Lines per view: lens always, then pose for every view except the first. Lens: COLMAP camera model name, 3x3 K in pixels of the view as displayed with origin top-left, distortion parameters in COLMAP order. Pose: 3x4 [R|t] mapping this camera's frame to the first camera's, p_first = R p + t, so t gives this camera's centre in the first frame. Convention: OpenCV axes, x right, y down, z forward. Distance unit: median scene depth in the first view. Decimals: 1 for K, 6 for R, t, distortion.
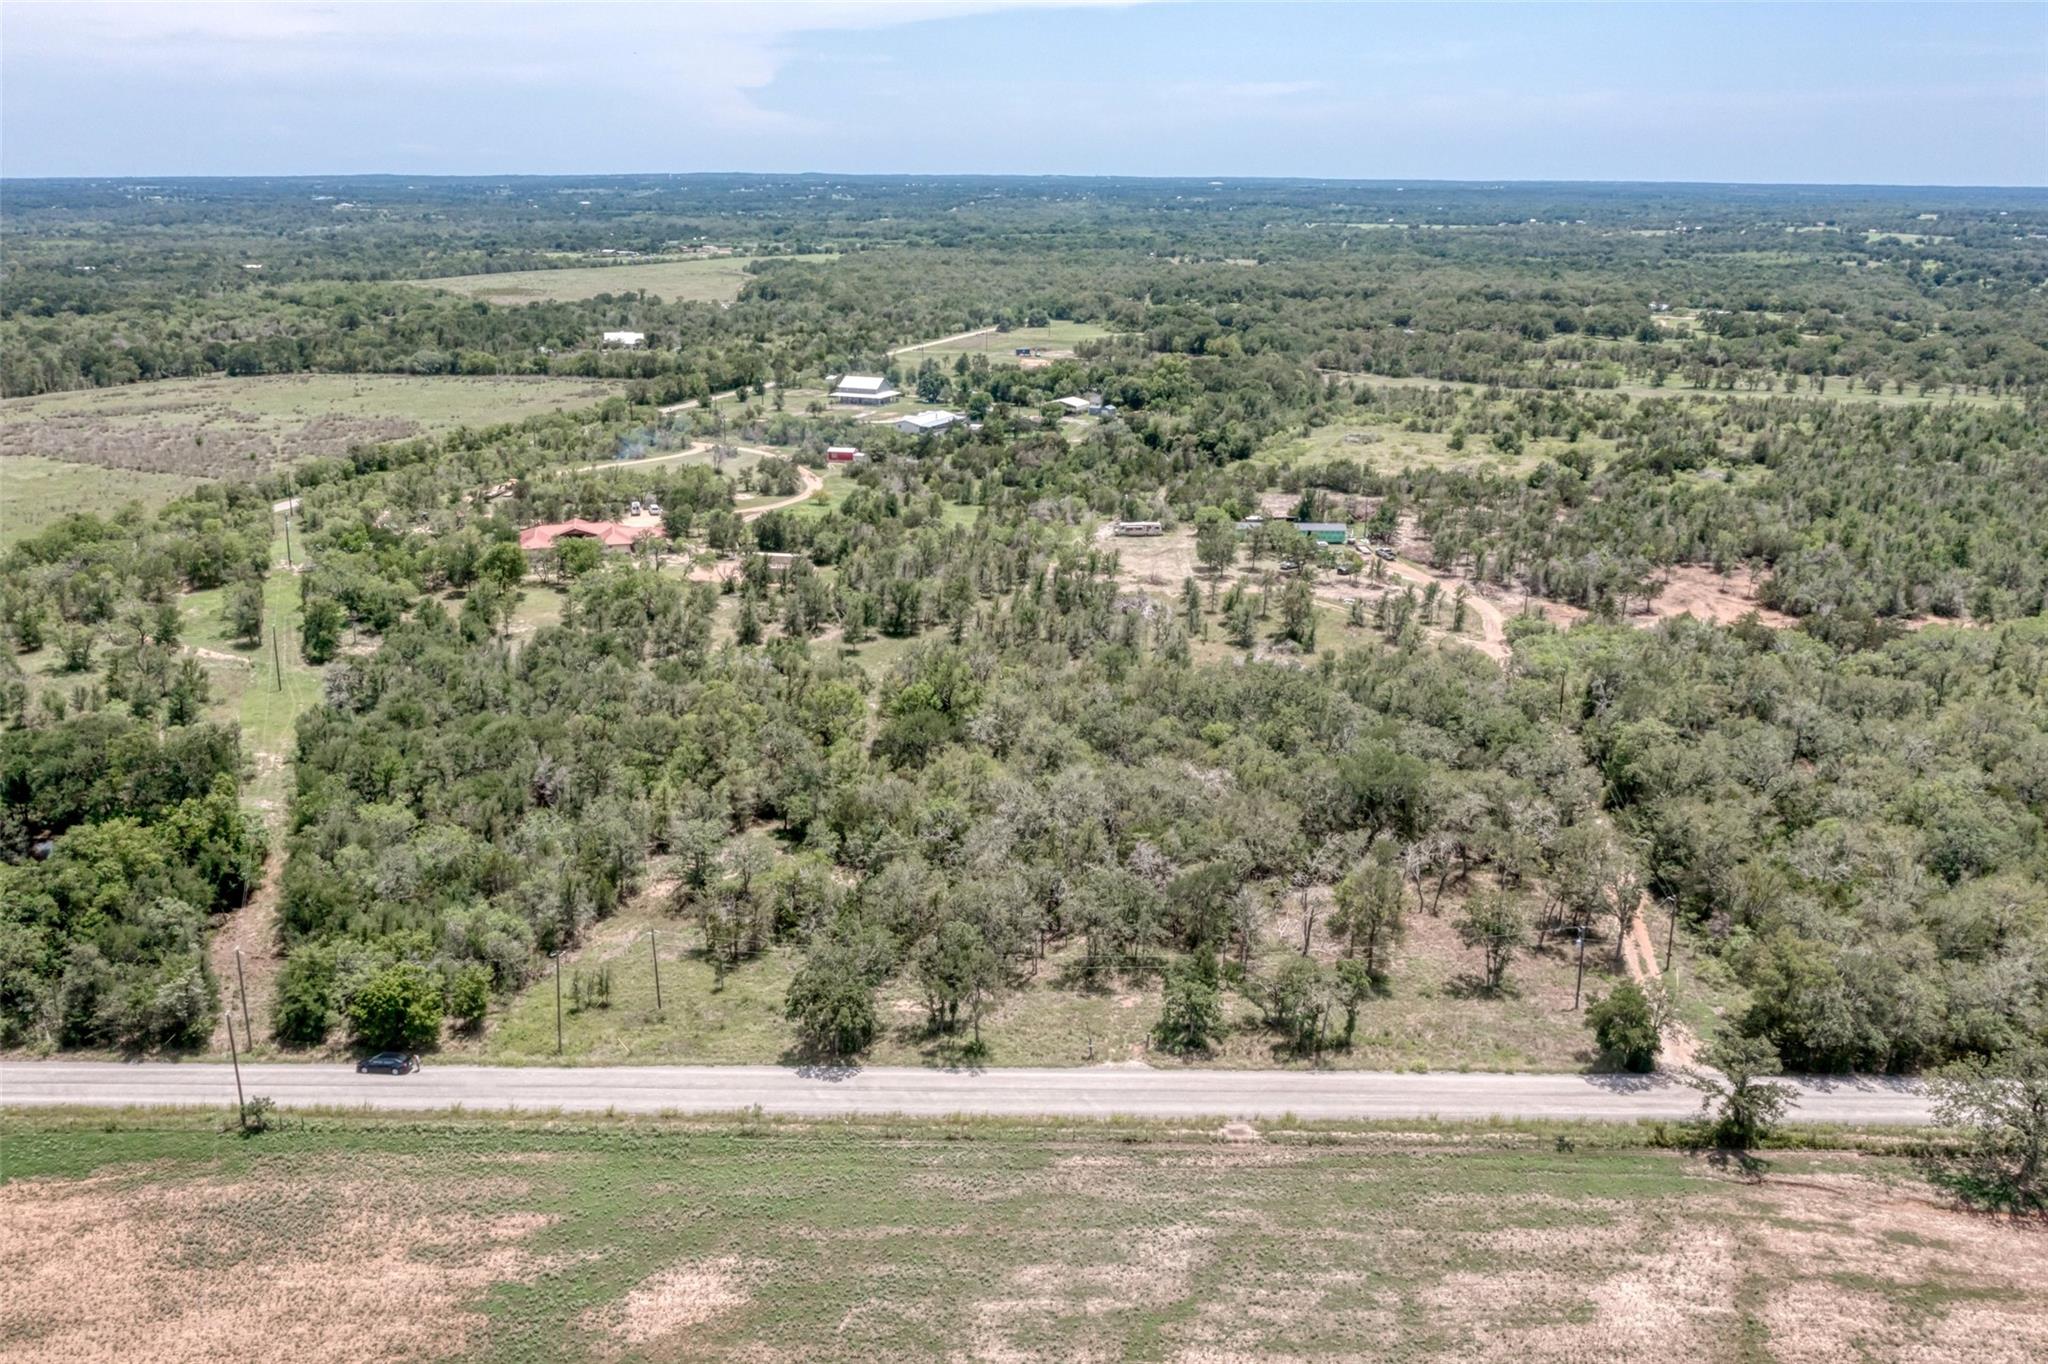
lens RADIAL K [[1615.3, 0, 1026.8], [0, 1615.3, 665.1], [0, 0, 1]] dist [-0.019276, -0.005334]
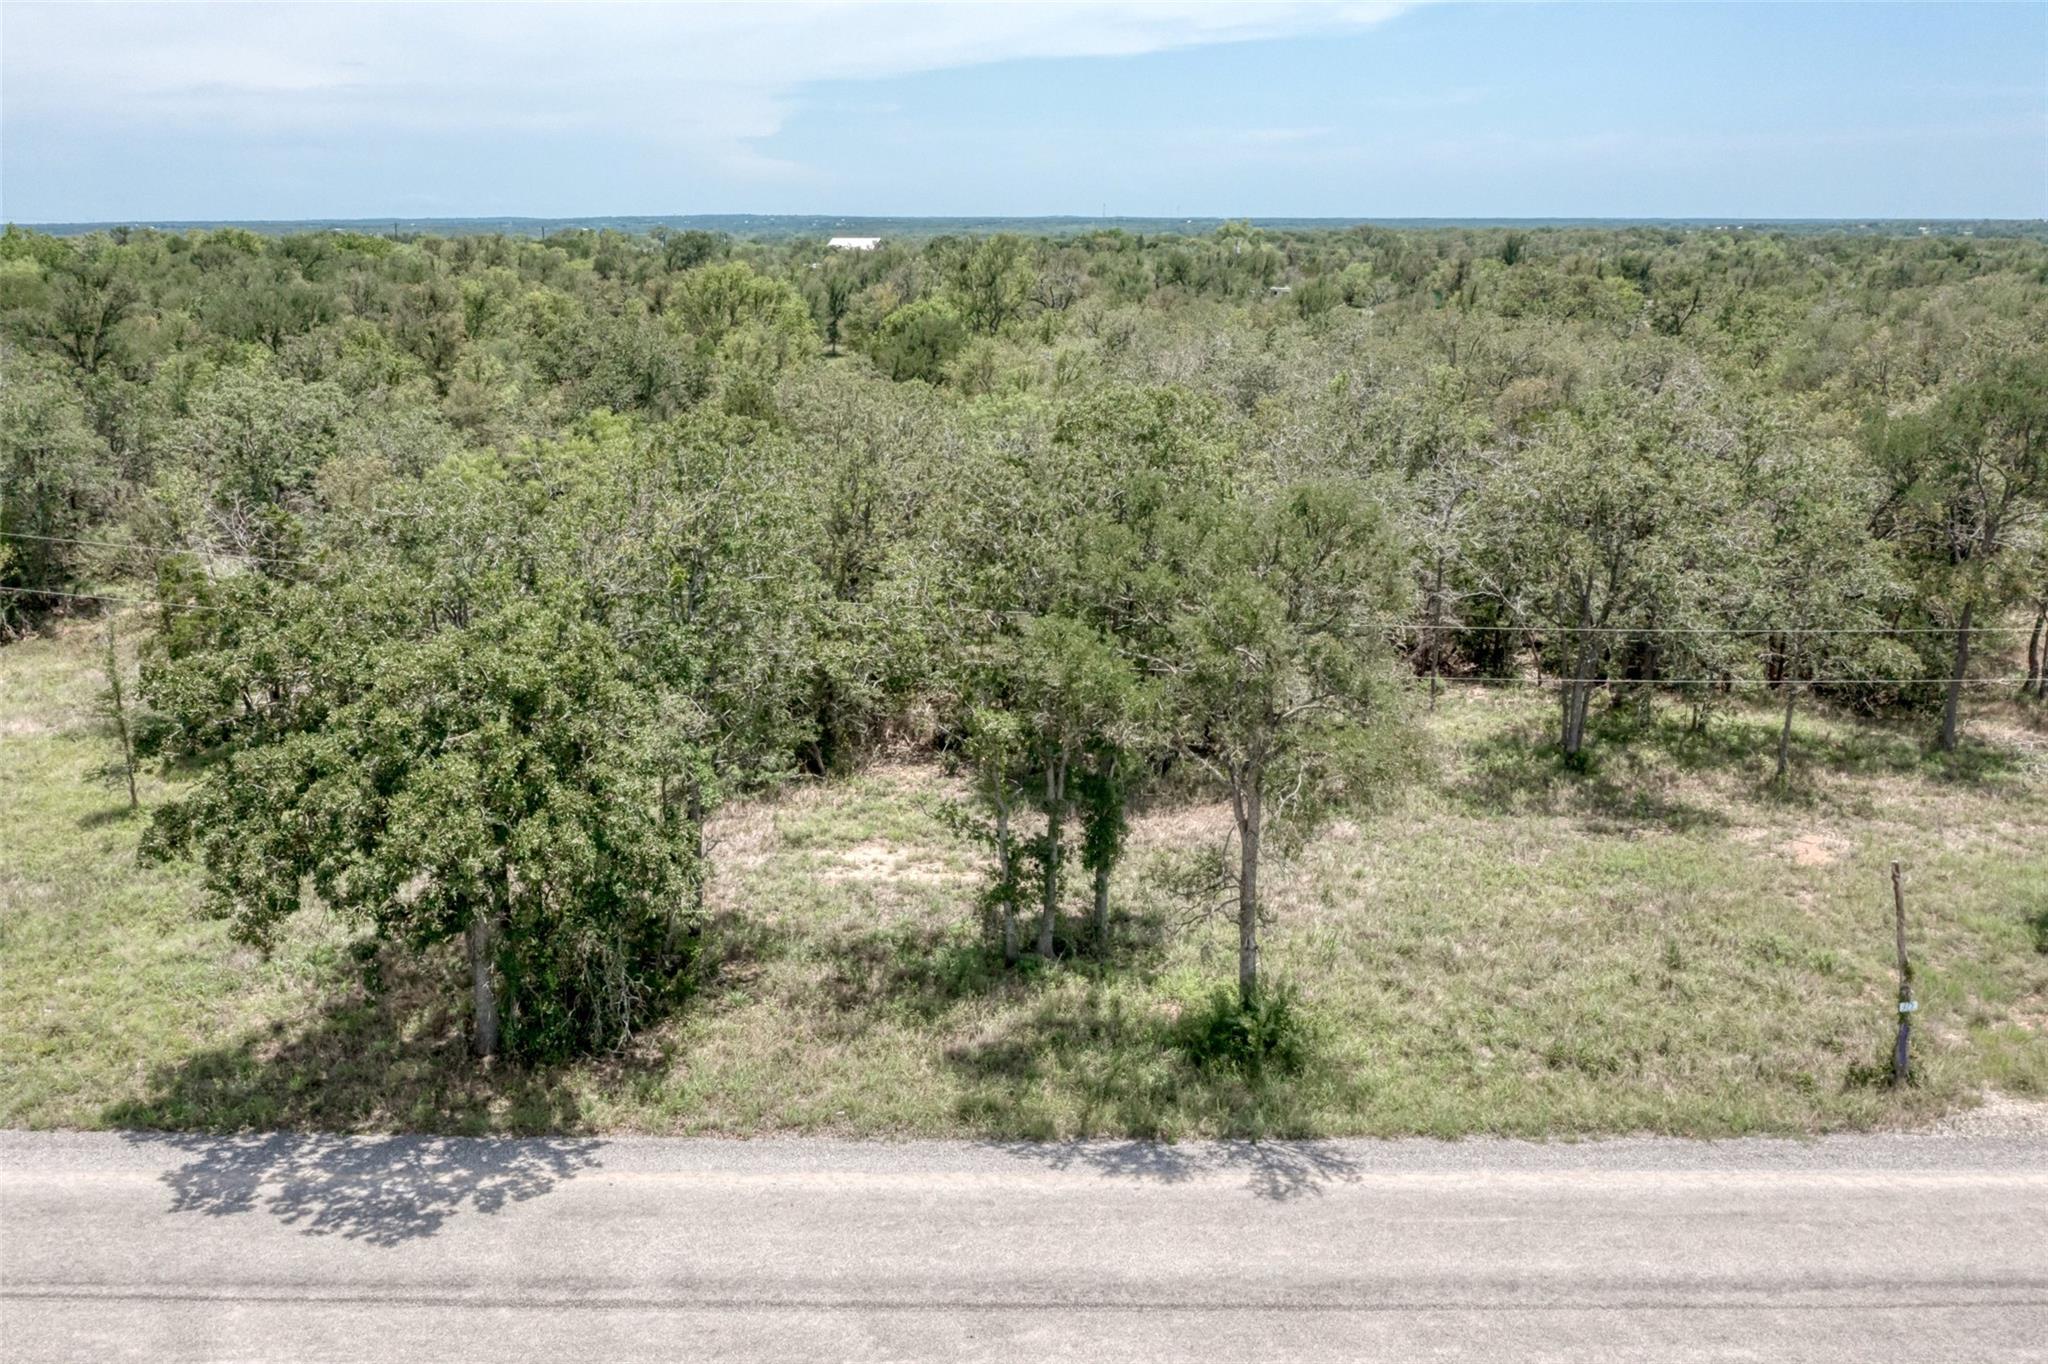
lens RADIAL K [[1615.3, 0, 1026.8], [0, 1615.3, 665.1], [0, 0, 1]] dist [-0.019276, -0.005334]
pose [[0.999954, -0.007112, -0.006477, -0.054380], [0.006934, 0.999610, -0.027040, 0.197842], [0.006667, 0.026994, 0.999613, 0.803381]]
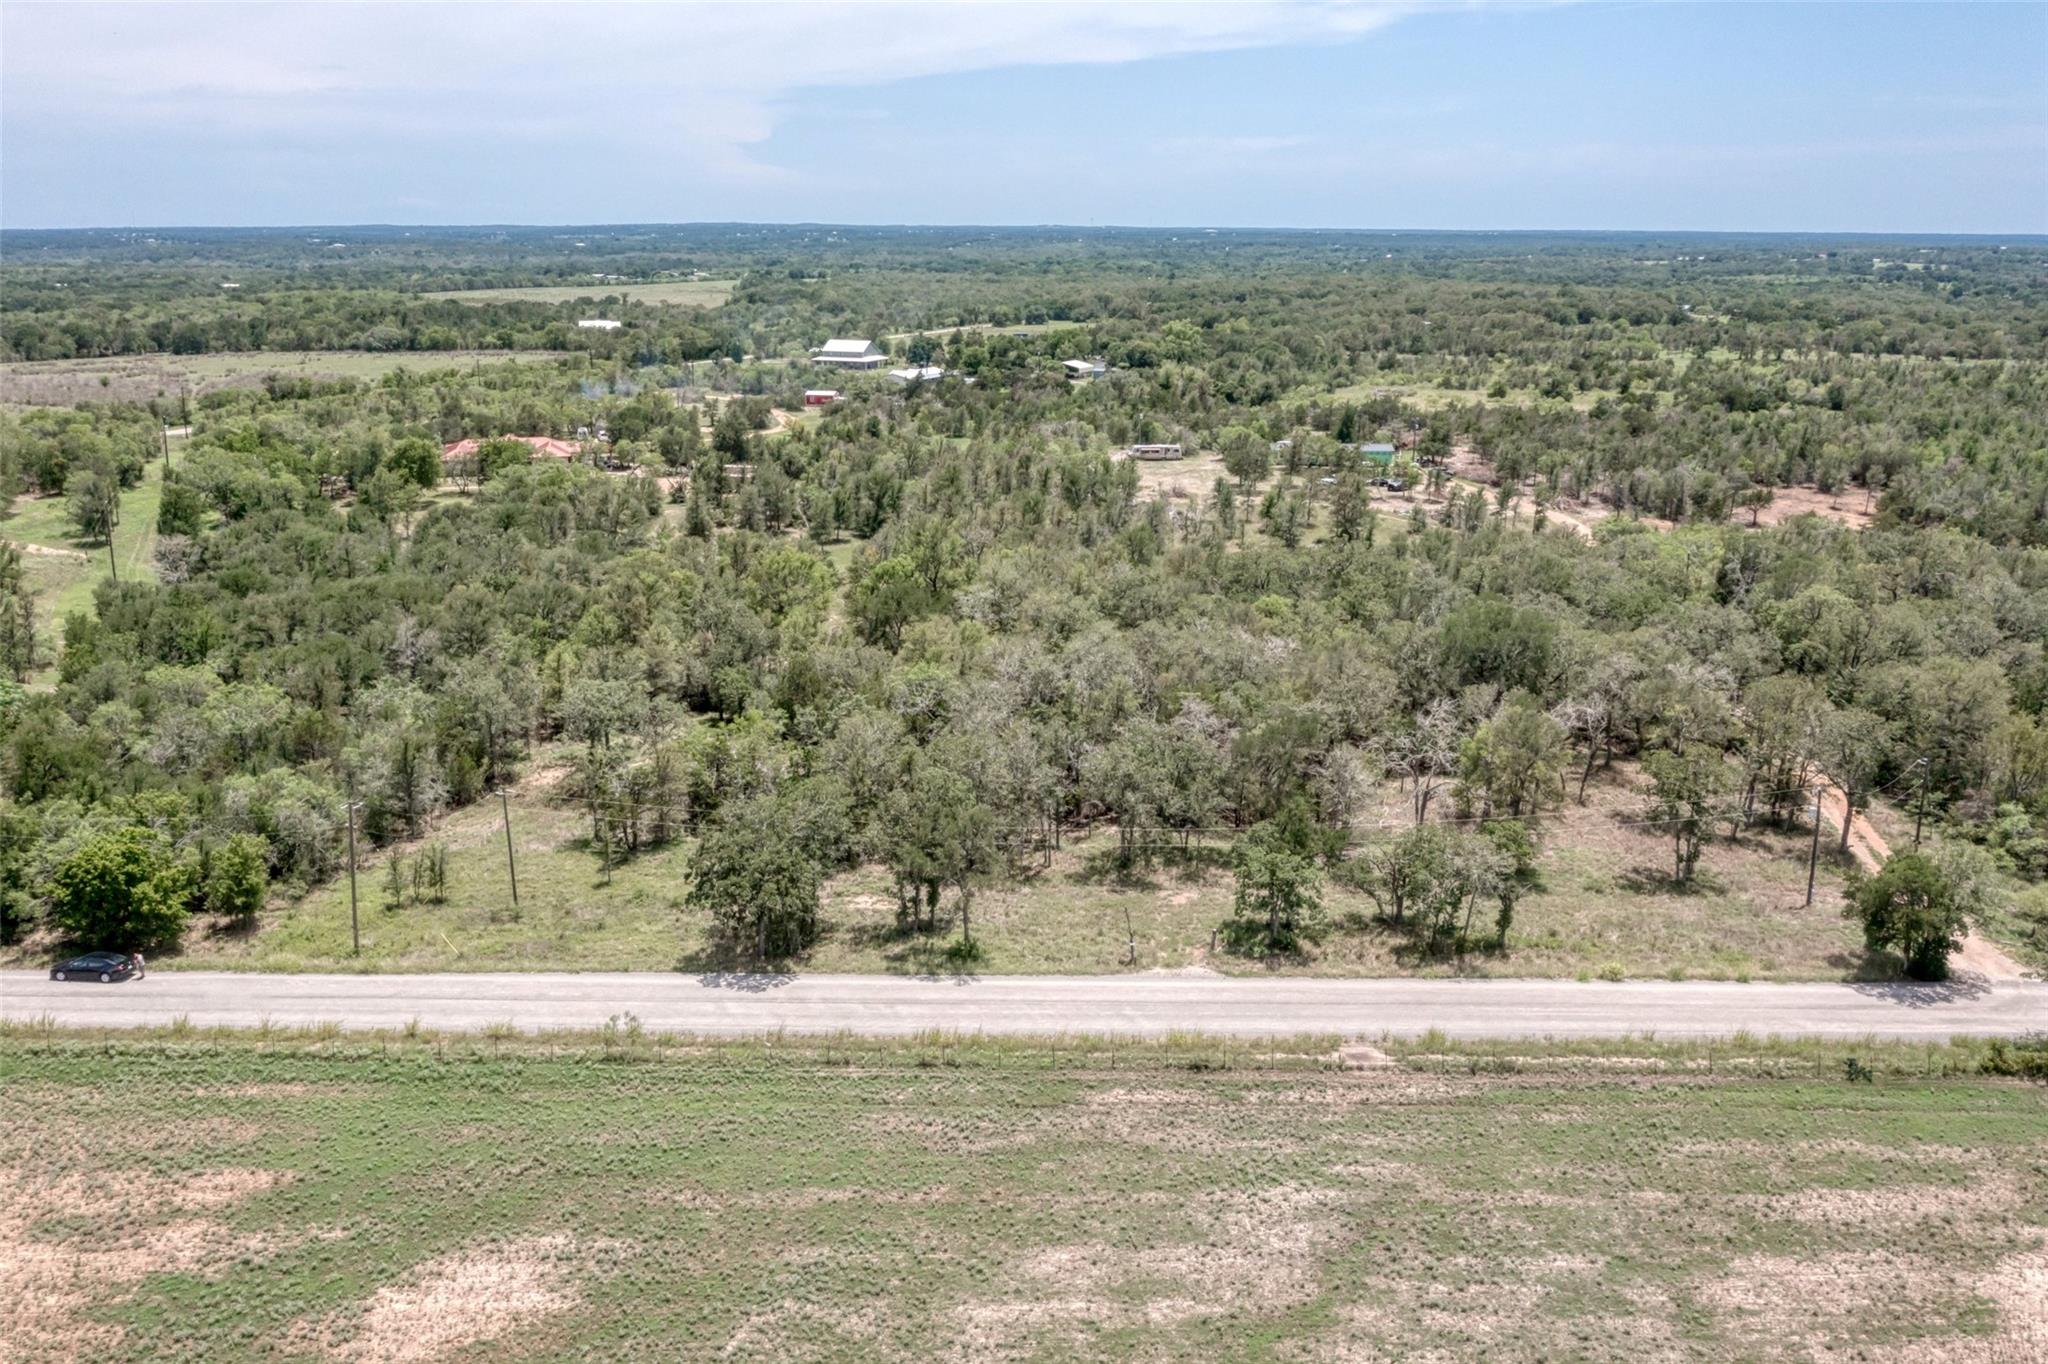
lens RADIAL K [[1615.3, 0, 1026.8], [0, 1615.3, 665.1], [0, 0, 1]] dist [-0.019276, -0.005334]
pose [[0.999994, -0.002830, 0.002115, -0.006134], [0.002893, 0.999539, -0.030223, 0.134863], [-0.002028, 0.030229, 0.999541, 0.303556]]
